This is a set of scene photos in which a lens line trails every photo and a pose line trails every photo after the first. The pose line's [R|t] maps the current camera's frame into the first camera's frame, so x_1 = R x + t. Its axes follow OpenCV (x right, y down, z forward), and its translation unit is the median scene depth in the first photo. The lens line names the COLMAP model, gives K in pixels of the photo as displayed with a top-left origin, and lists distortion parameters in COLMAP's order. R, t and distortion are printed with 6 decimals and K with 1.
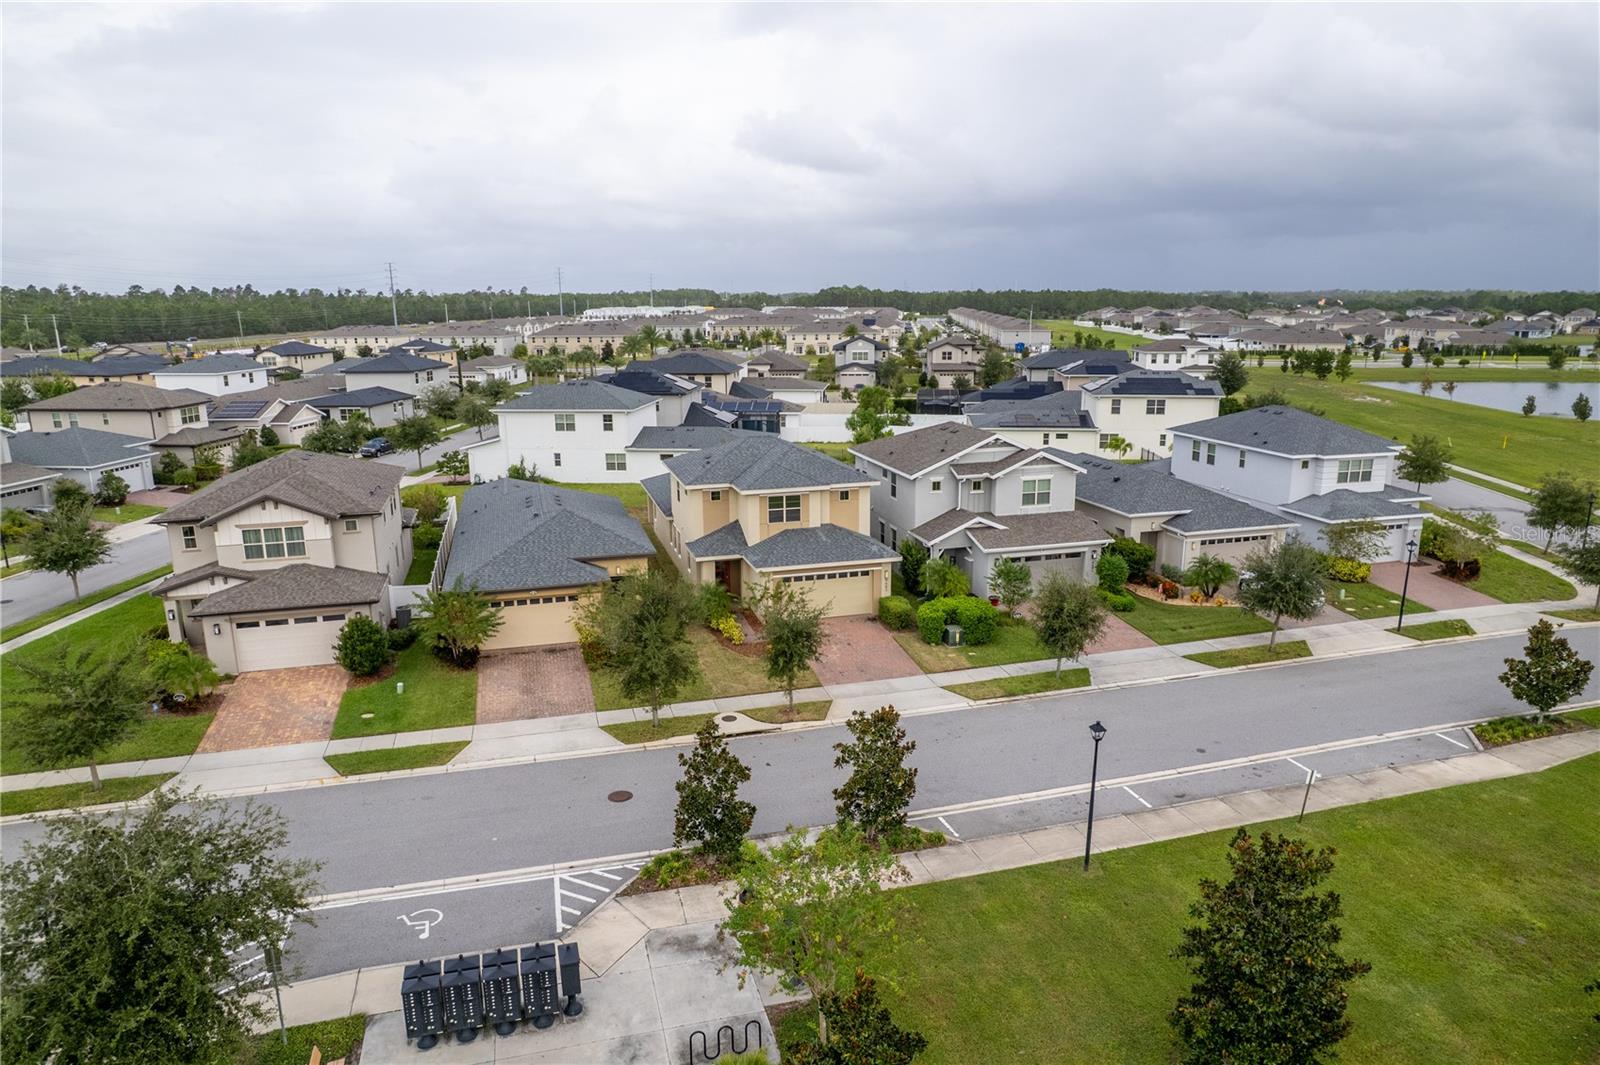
lens RADIAL K [[1032.7, 0, 804.8], [0, 1032.7, 533.3], [0, 0, 1]] dist [-0.087524, 0.081181]
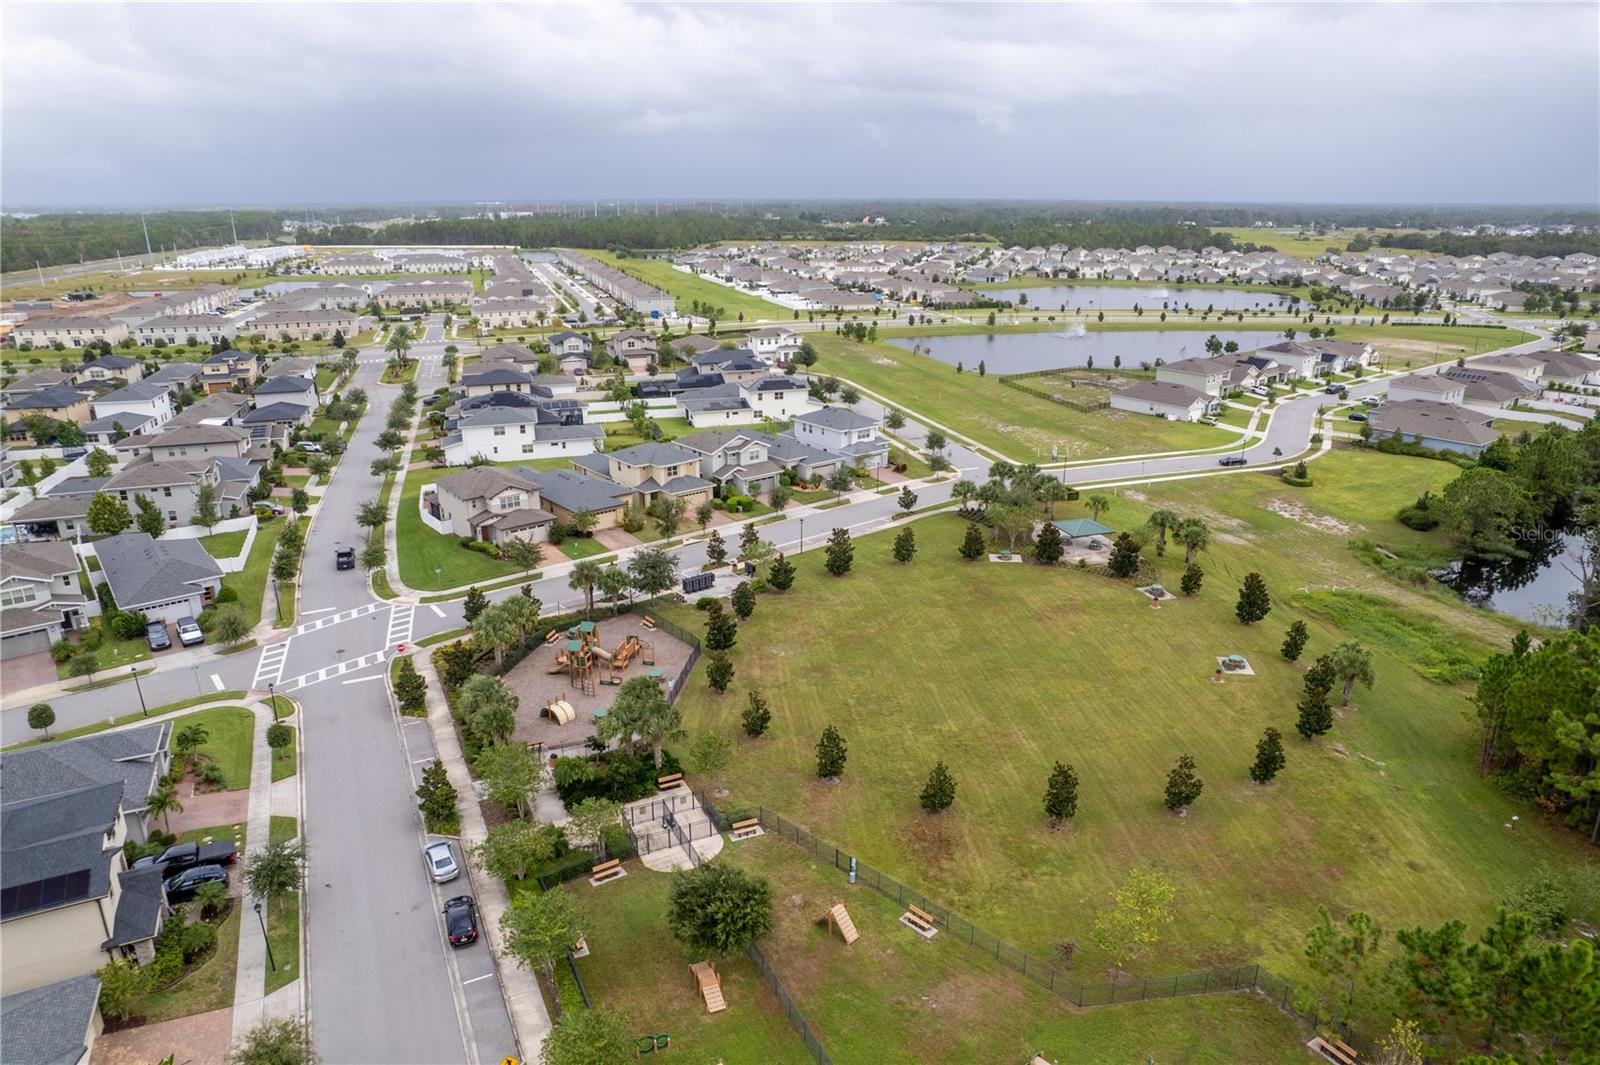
lens RADIAL K [[1027.3, 0, 800.0], [0, 1027.3, 532.5], [0, 0, 1]] dist [-0.063901, 0.048616]
pose [[0.921615, -0.116954, 0.370065, -0.695964], [0.083438, 0.990926, 0.105374, -0.114554], [-0.379031, -0.066237, 0.923010, -1.573494]]
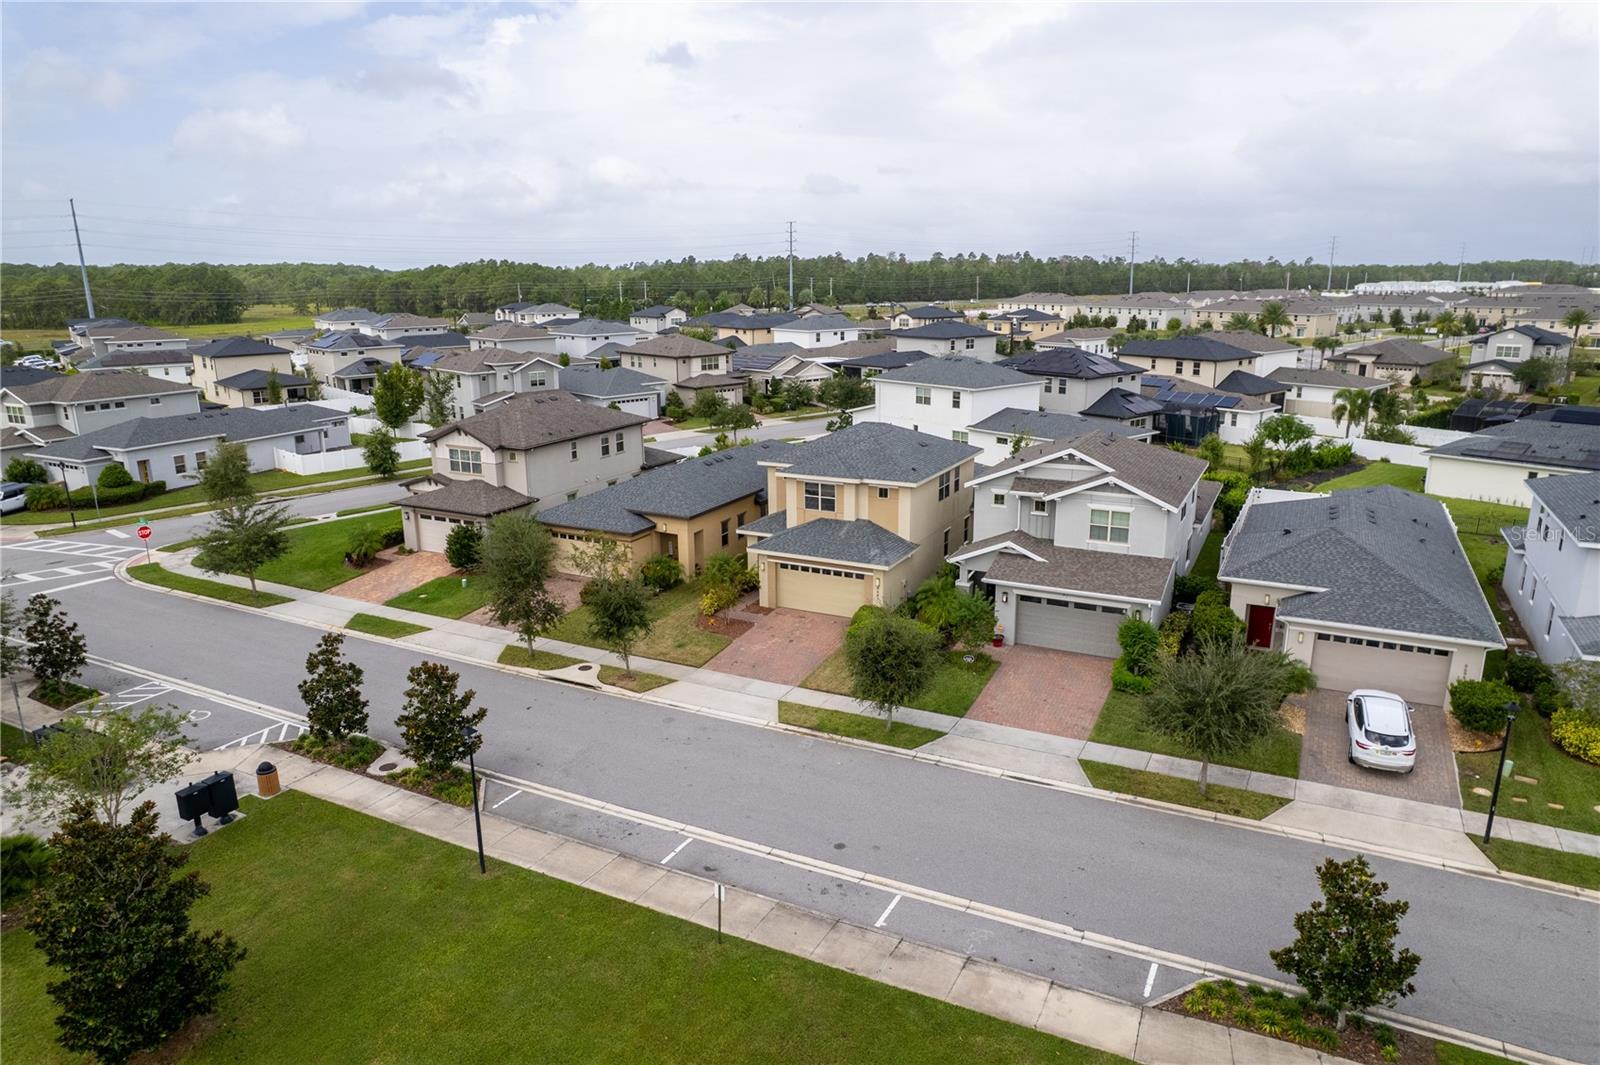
lens RADIAL K [[1027.3, 0, 800.0], [0, 1027.3, 532.5], [0, 0, 1]] dist [-0.063901, 0.048616]
pose [[0.734372, 0.171900, -0.656619, 0.581226], [-0.152283, 0.984464, 0.087412, -0.068836], [0.661444, 0.035799, 0.749140, 0.238992]]
